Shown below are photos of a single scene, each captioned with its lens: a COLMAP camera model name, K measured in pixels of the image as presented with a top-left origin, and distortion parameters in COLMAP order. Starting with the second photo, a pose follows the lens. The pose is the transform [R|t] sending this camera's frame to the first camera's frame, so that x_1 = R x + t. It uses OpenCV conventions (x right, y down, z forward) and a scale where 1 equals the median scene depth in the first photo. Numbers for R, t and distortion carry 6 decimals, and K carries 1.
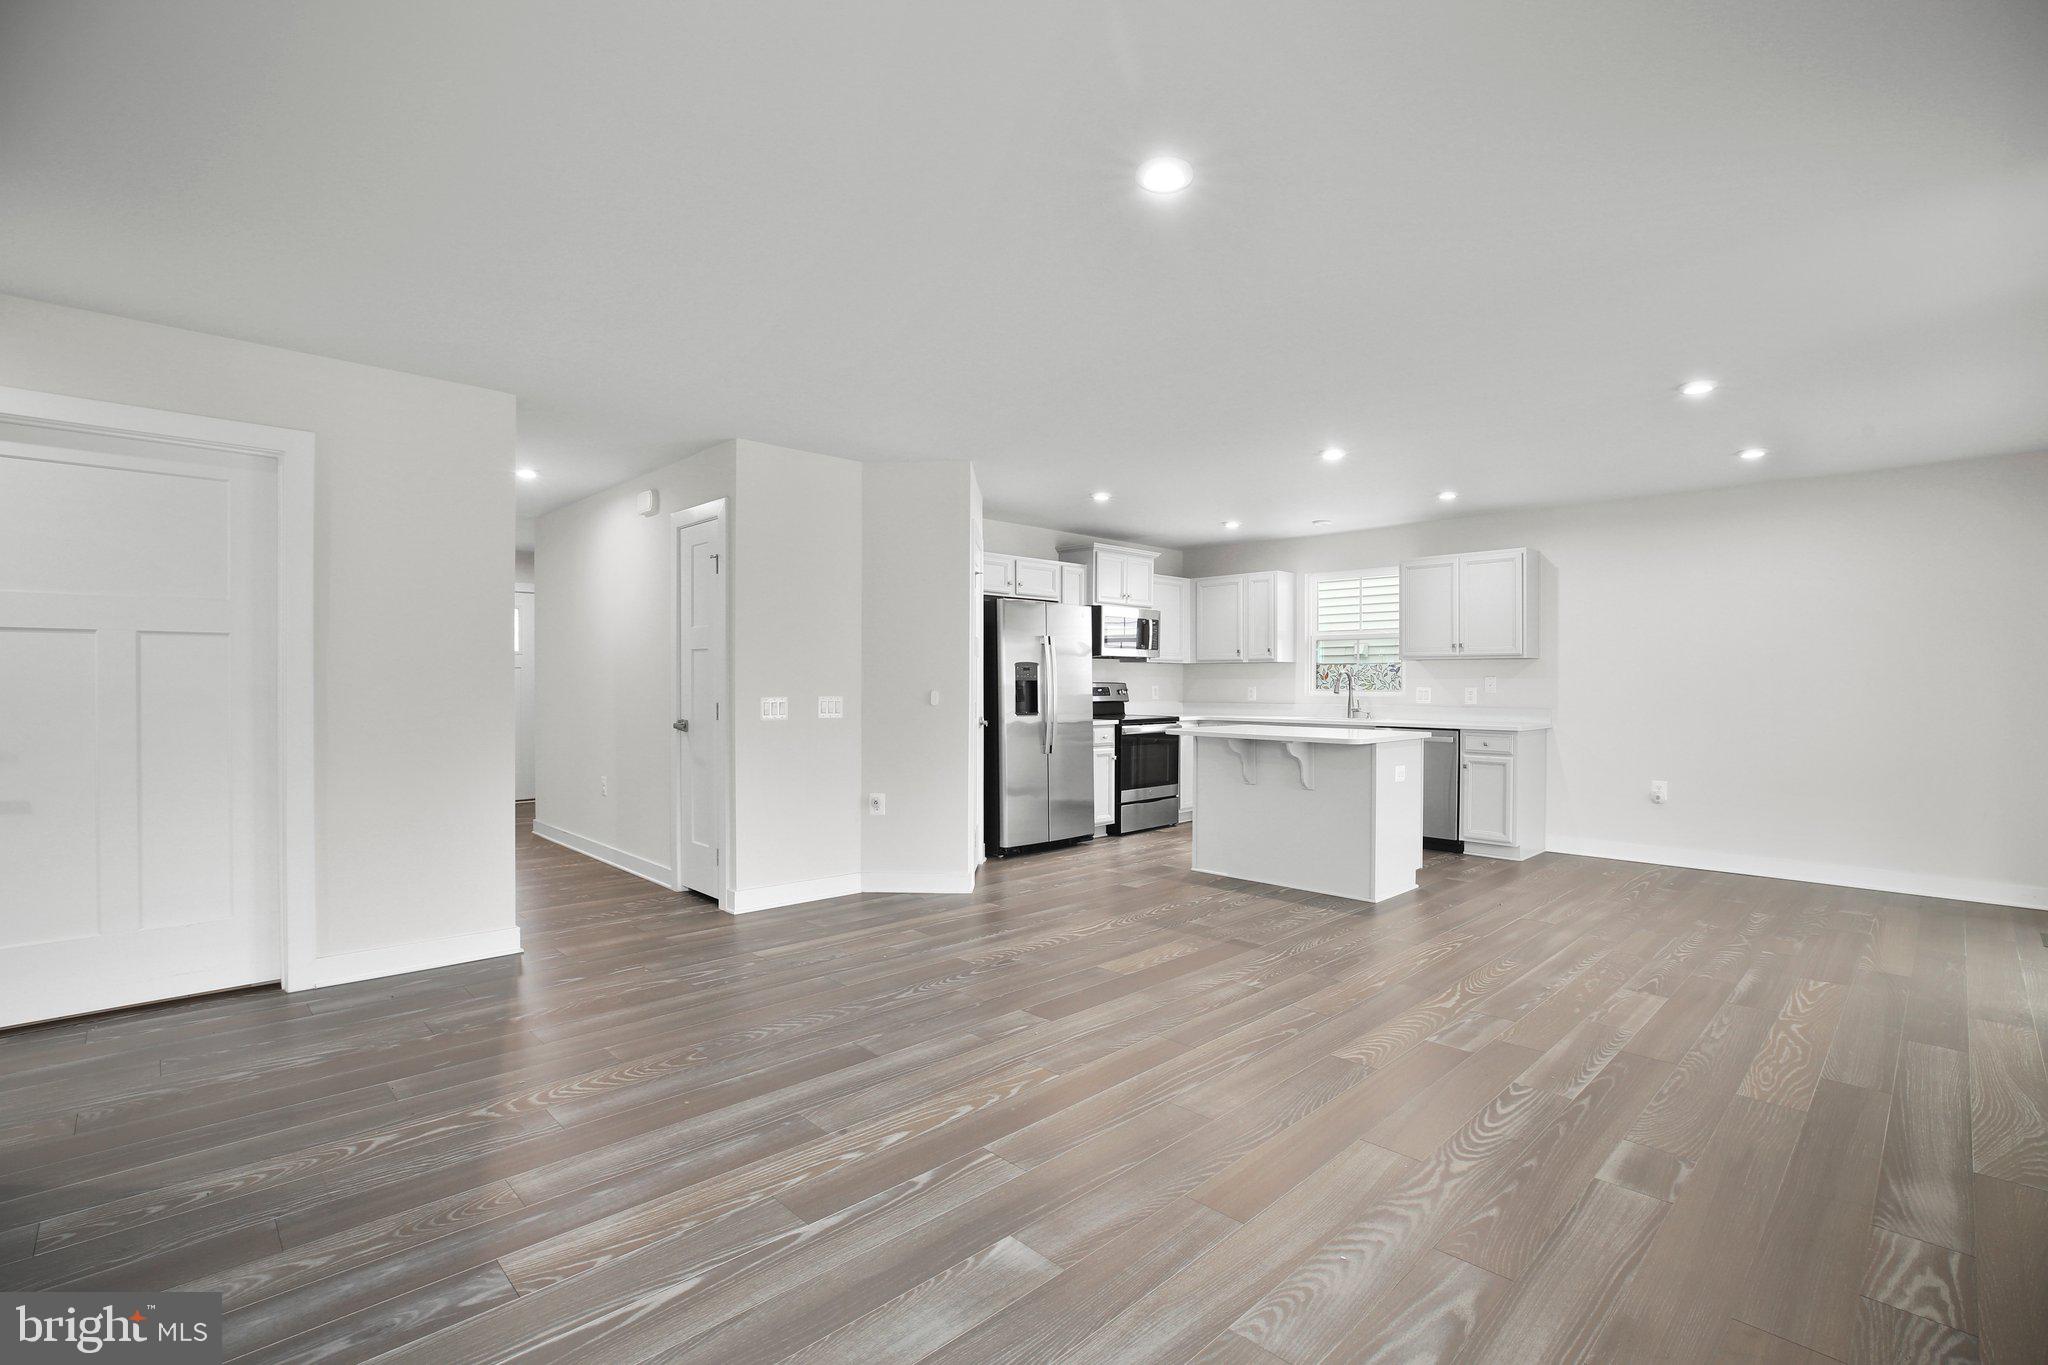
lens RADIAL K [[943.5, 0, 1039.0], [0, 943.5, 679.0], [0, 0, 1]] dist [-0.030632, 0.002641]
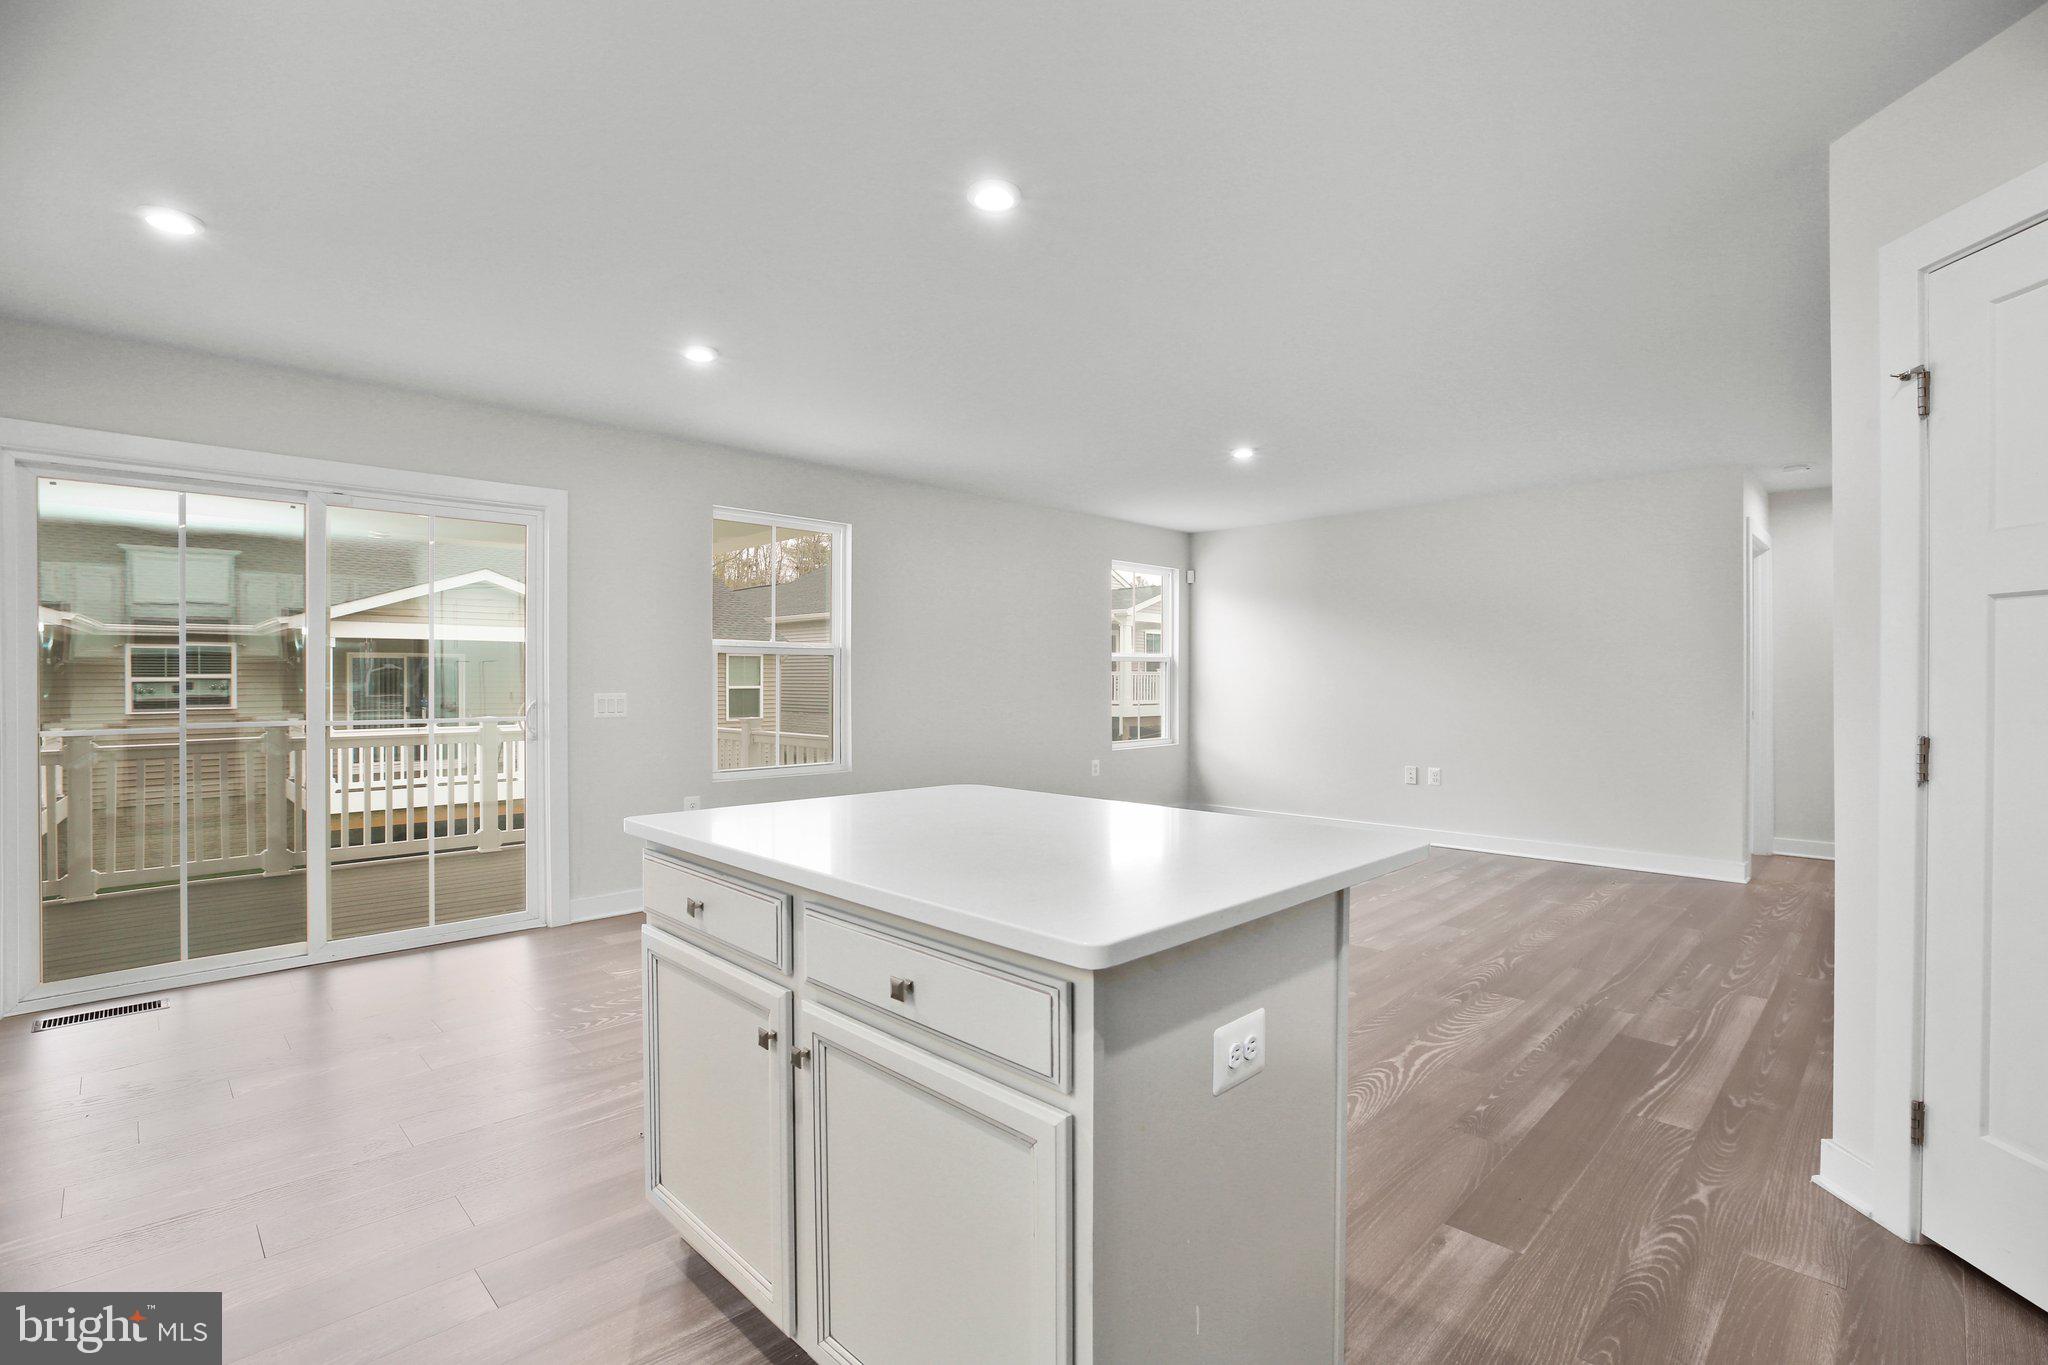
lens RADIAL K [[943.5, 0, 1039.9], [0, 943.5, 677.8], [0, 0, 1]] dist [-0.030632, 0.002641]
pose [[-0.999860, -0.003083, -0.016474, 0.235210], [-0.003024, 0.999989, -0.003613, 0.004800], [0.016485, -0.003563, -0.999858, 1.174270]]
